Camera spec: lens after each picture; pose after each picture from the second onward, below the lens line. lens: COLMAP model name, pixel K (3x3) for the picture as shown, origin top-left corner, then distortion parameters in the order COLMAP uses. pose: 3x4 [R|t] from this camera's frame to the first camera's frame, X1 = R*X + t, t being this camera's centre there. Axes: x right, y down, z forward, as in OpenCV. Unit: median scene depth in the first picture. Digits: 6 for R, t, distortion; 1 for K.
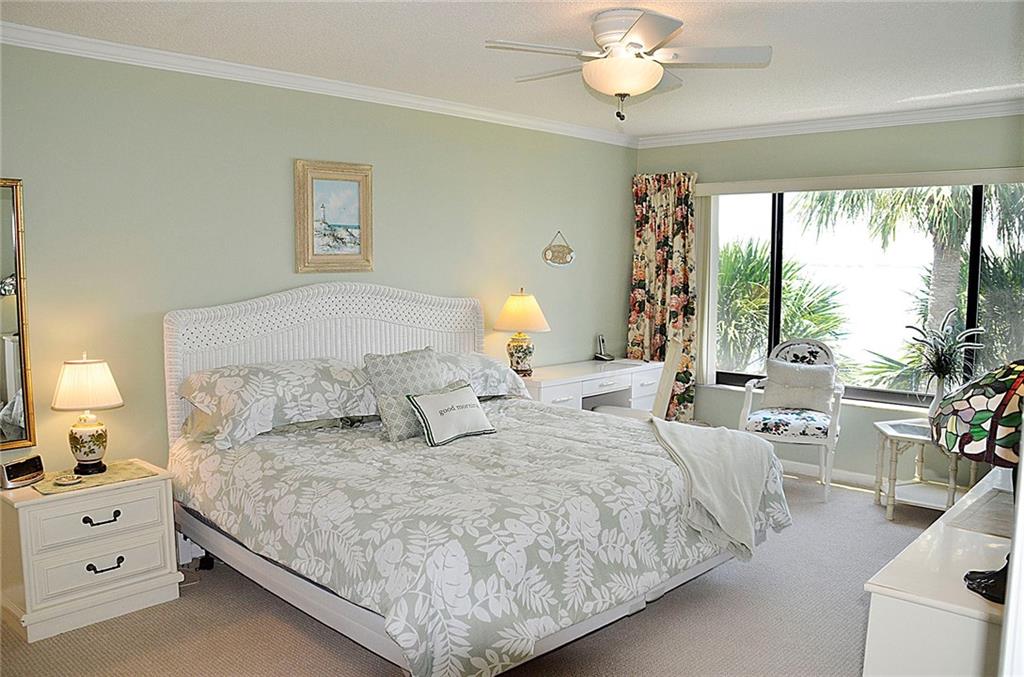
lens RADIAL K [[803.9, 0, 536.9], [0, 803.9, 320.0], [0, 0, 1]] dist [-0.115708, 0.068325]
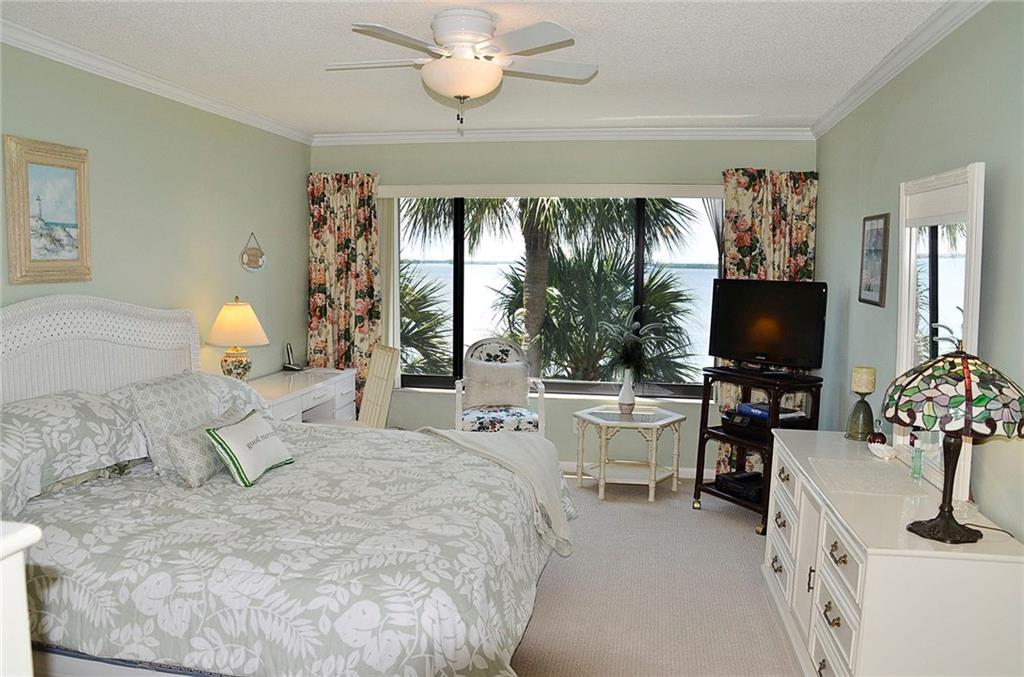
lens RADIAL K [[803.9, 0, 536.9], [0, 803.9, 320.0], [0, 0, 1]] dist [-0.115708, 0.068325]
pose [[0.859154, -0.033906, 0.510593, -0.222869], [0.033026, 0.999396, 0.010792, -0.014406], [-0.510651, 0.007591, 0.859755, 0.088627]]
